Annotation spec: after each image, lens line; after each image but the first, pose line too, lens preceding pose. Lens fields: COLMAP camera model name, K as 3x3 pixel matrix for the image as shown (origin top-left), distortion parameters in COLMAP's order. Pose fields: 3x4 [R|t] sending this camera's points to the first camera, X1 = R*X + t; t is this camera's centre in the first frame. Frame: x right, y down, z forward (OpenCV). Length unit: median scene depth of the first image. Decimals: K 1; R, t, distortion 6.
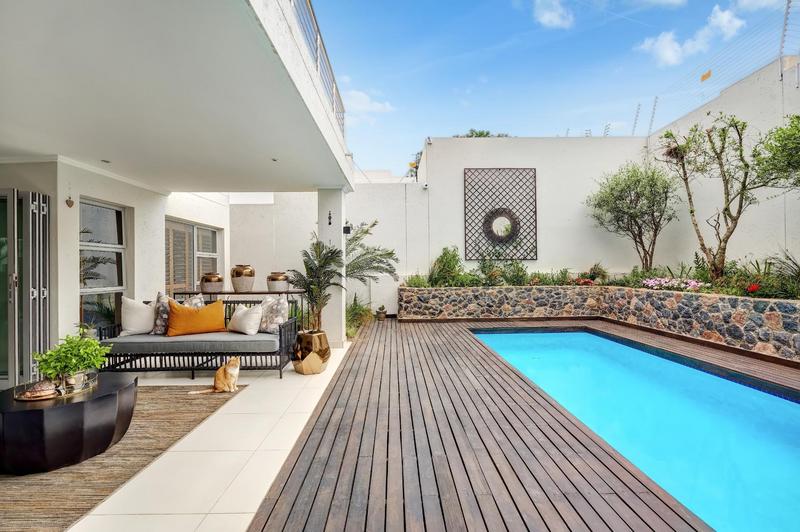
lens RADIAL K [[348.9, 0, 400.0], [0, 348.9, 266.0], [0, 0, 1]] dist [-0.000583, -0.000202]
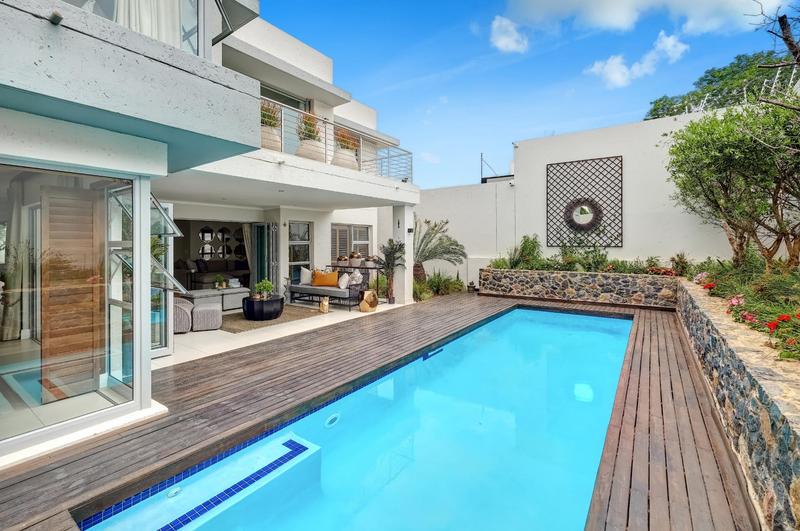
lens RADIAL K [[356.7, 0, 401.2], [0, 356.7, 245.5], [0, 0, 1]] dist [-0.000551, -0.000050]
pose [[0.811321, 0.012097, -0.584476, 0.528169], [-0.000712, 0.999806, 0.019705, -0.046518], [0.584601, -0.015572, 0.811172, -0.229613]]
